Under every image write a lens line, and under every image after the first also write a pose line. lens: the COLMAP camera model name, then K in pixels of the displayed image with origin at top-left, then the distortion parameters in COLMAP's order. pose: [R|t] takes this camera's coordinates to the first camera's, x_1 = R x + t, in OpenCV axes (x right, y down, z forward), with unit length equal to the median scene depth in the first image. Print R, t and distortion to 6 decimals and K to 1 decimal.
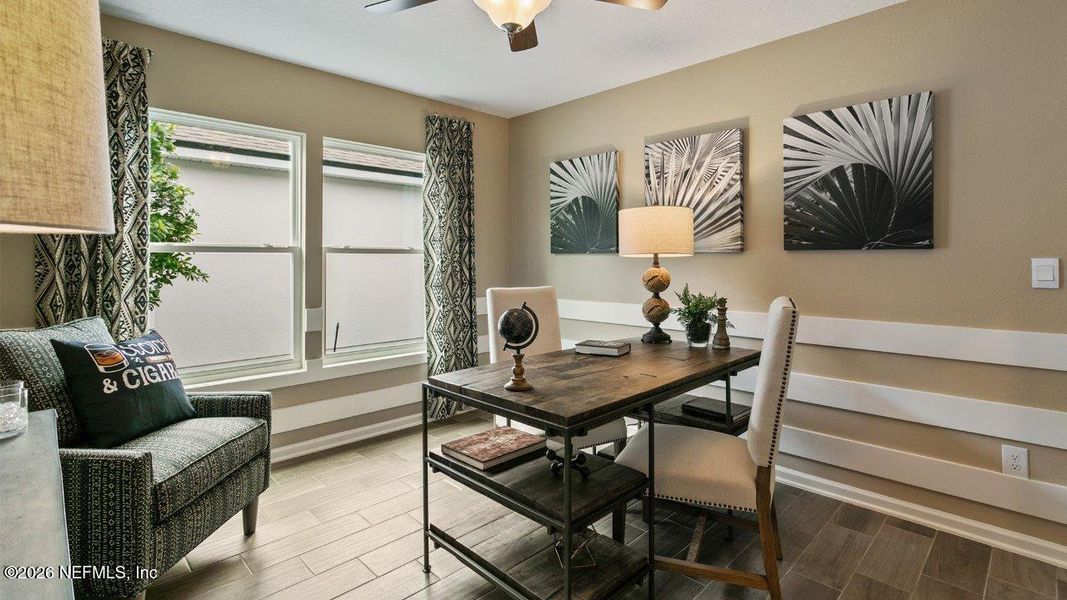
lens RADIAL K [[512.4, 0, 538.2], [0, 512.4, 281.1], [0, 0, 1]] dist [-0.003934, 0.000067]
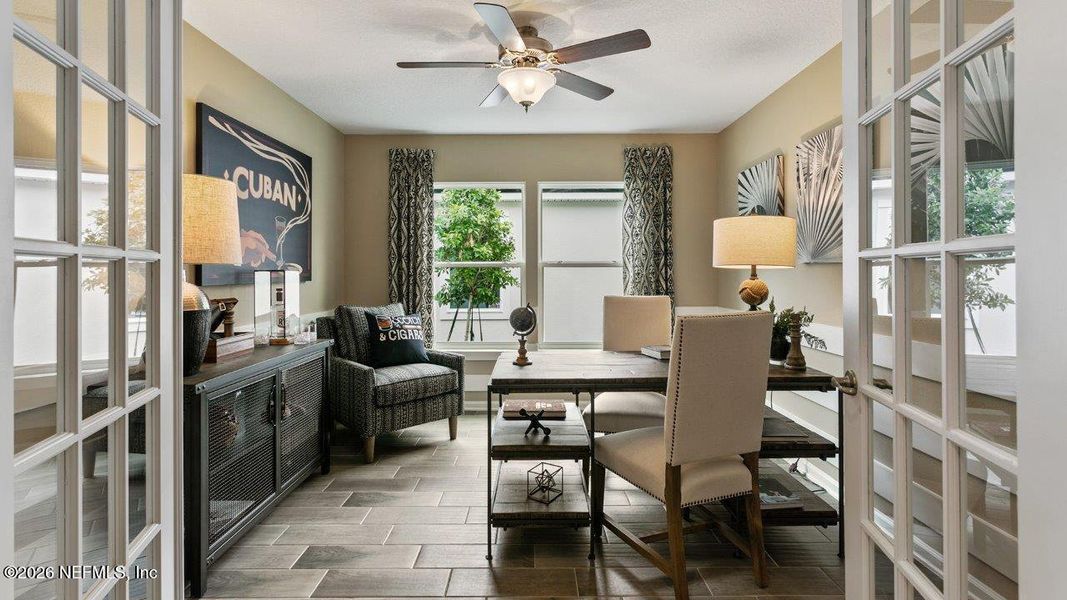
lens RADIAL K [[519.5, 0, 533.5], [0, 519.5, 300.0], [0, 0, 1]] dist [0.000101, 0.000016]
pose [[0.697842, 0.036956, -0.715298, 0.641288], [-0.028763, 0.999308, 0.023569, 0.001070], [0.715674, 0.004127, 0.698422, 0.022379]]
